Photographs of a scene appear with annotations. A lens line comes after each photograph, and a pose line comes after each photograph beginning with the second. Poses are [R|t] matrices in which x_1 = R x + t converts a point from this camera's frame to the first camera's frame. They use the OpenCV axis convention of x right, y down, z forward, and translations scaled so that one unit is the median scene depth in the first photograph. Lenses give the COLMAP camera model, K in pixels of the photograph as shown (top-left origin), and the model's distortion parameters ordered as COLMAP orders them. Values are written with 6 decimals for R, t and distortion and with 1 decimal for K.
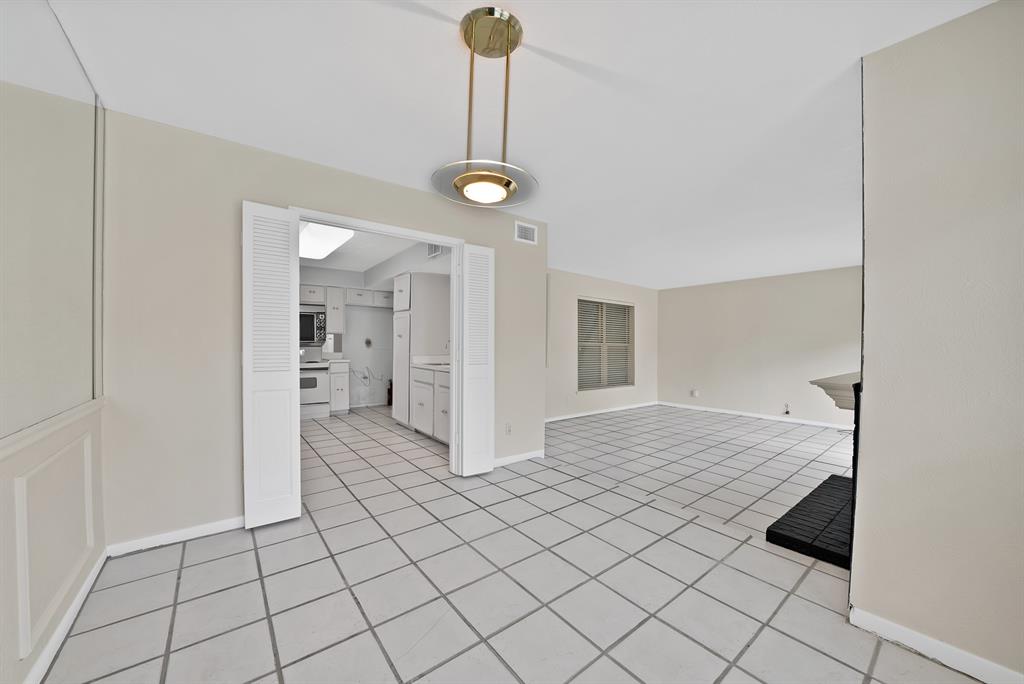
lens RADIAL K [[373.7, 0, 519.3], [0, 373.7, 347.1], [0, 0, 1]] dist [-0.018499, 0.001525]
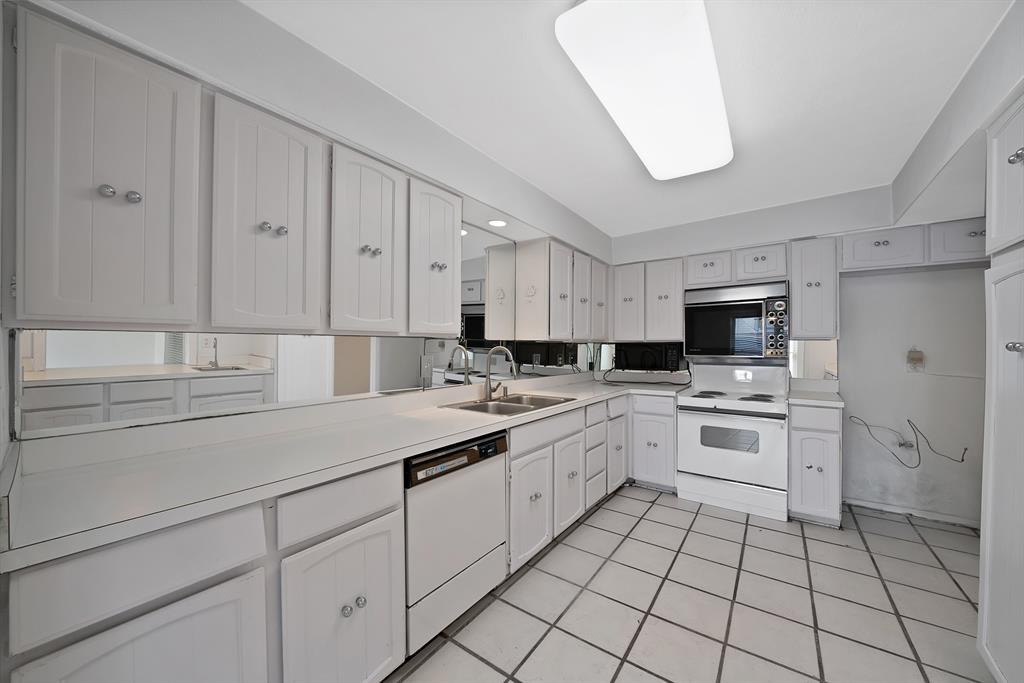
lens RADIAL K [[373.7, 0, 529.2], [0, 373.7, 342.2], [0, 0, 1]] dist [-0.018499, 0.001525]
pose [[0.291564, -0.006621, -0.956529, -0.163775], [-0.016623, 0.999790, -0.011987, -0.022619], [0.956407, 0.019396, 0.291392, 0.544402]]
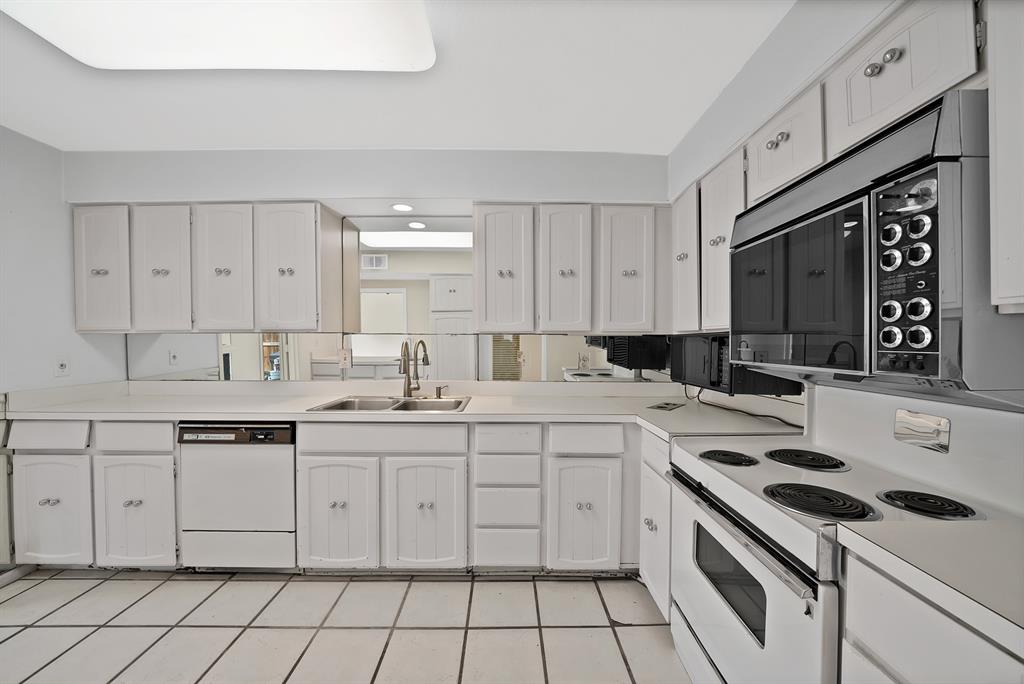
lens RADIAL K [[373.7, 0, 502.3], [0, 373.7, 340.5], [0, 0, 1]] dist [-0.018499, 0.001525]
pose [[-0.616001, 0.003510, -0.787737, -0.299337], [-0.015291, 0.999748, 0.016412, -0.029501], [0.787597, 0.022156, -0.615793, 0.877975]]
